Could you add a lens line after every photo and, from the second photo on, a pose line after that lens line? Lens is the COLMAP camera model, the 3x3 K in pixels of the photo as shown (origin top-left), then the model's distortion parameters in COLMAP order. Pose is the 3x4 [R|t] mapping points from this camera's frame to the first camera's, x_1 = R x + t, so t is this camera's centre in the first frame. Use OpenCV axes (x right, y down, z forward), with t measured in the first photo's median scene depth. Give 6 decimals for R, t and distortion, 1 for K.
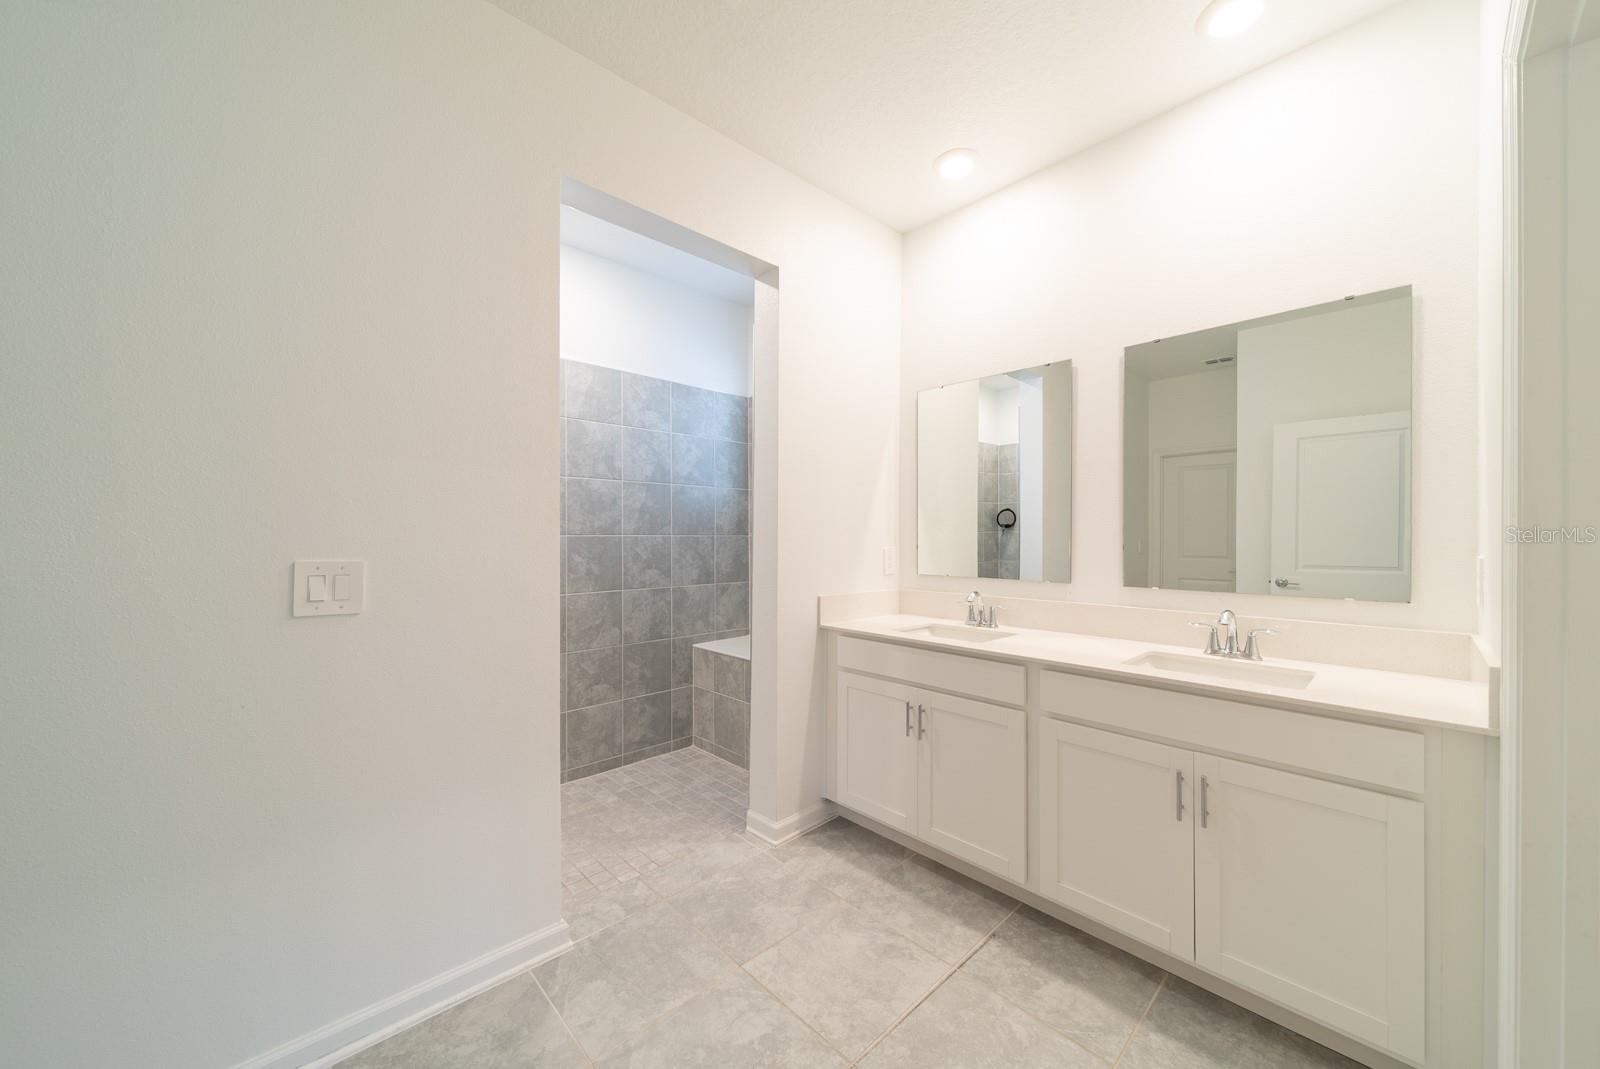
lens RADIAL K [[564.8, 0, 845.1], [0, 564.8, 540.0], [0, 0, 1]] dist [0.005177, -0.000963]
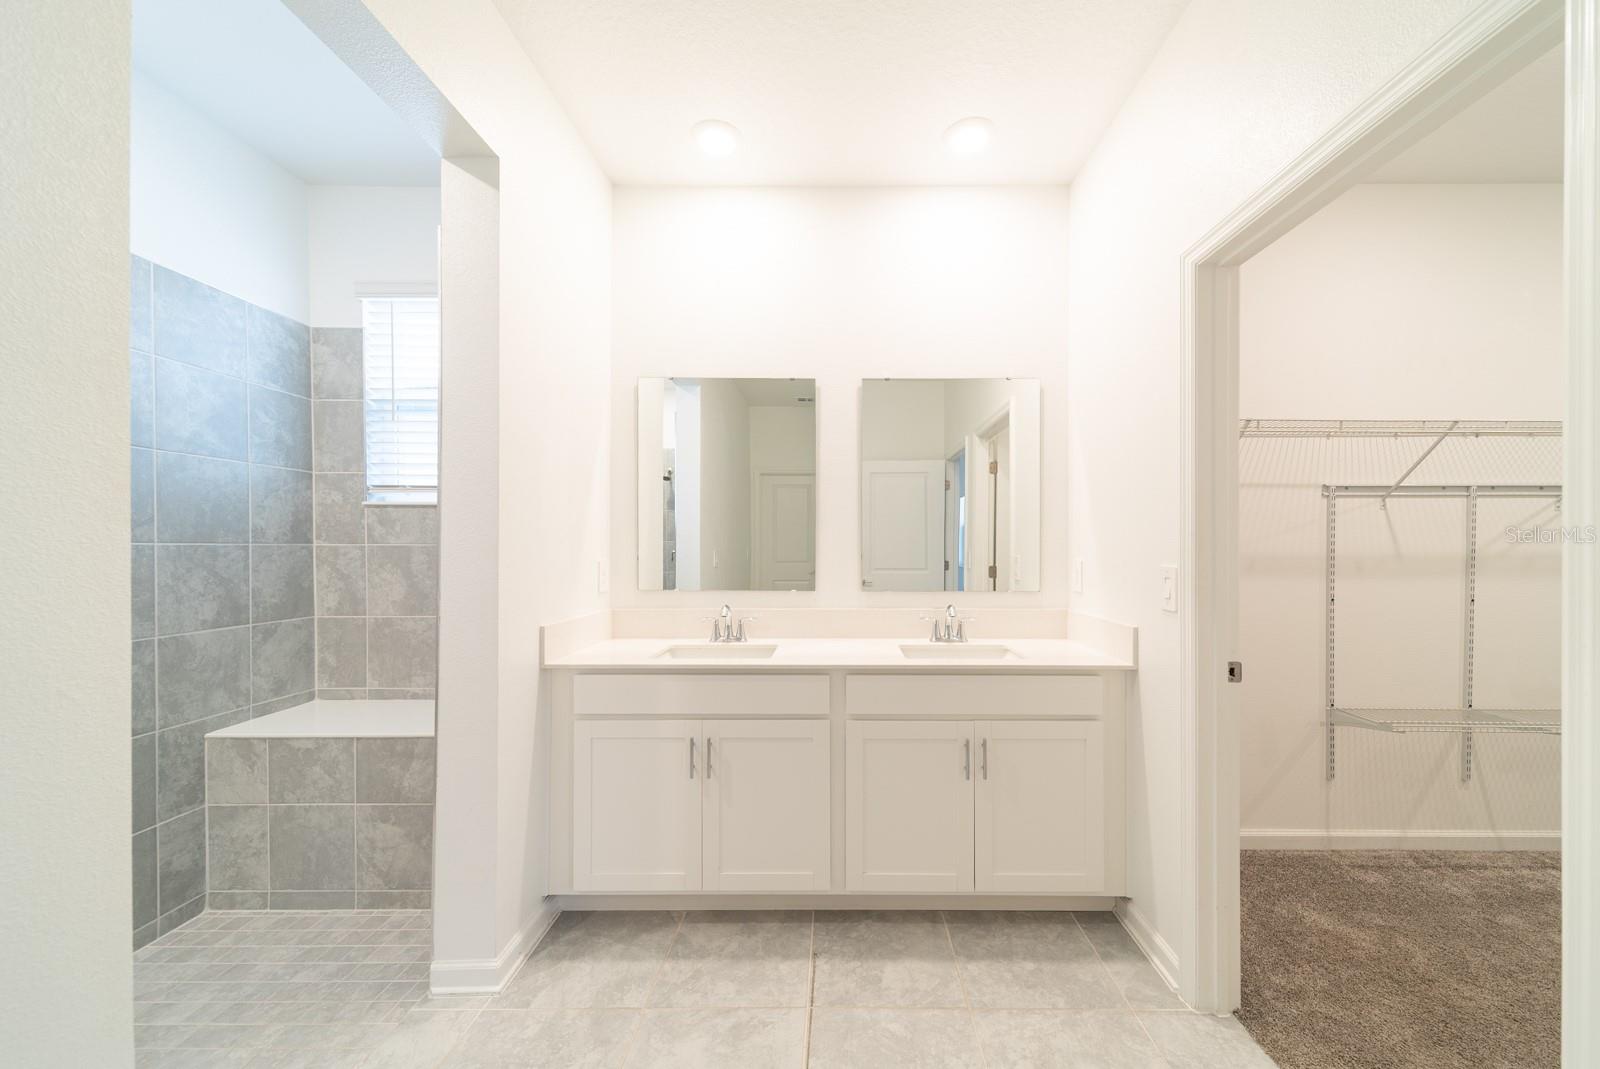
lens RADIAL K [[564.8, 0, 830.8], [0, 564.8, 549.7], [0, 0, 1]] dist [0.005177, -0.000963]
pose [[0.723351, -0.003404, 0.690472, -0.299659], [0.002827, 0.999994, 0.001968, -0.001792], [-0.690474, 0.000528, 0.723357, 0.210725]]
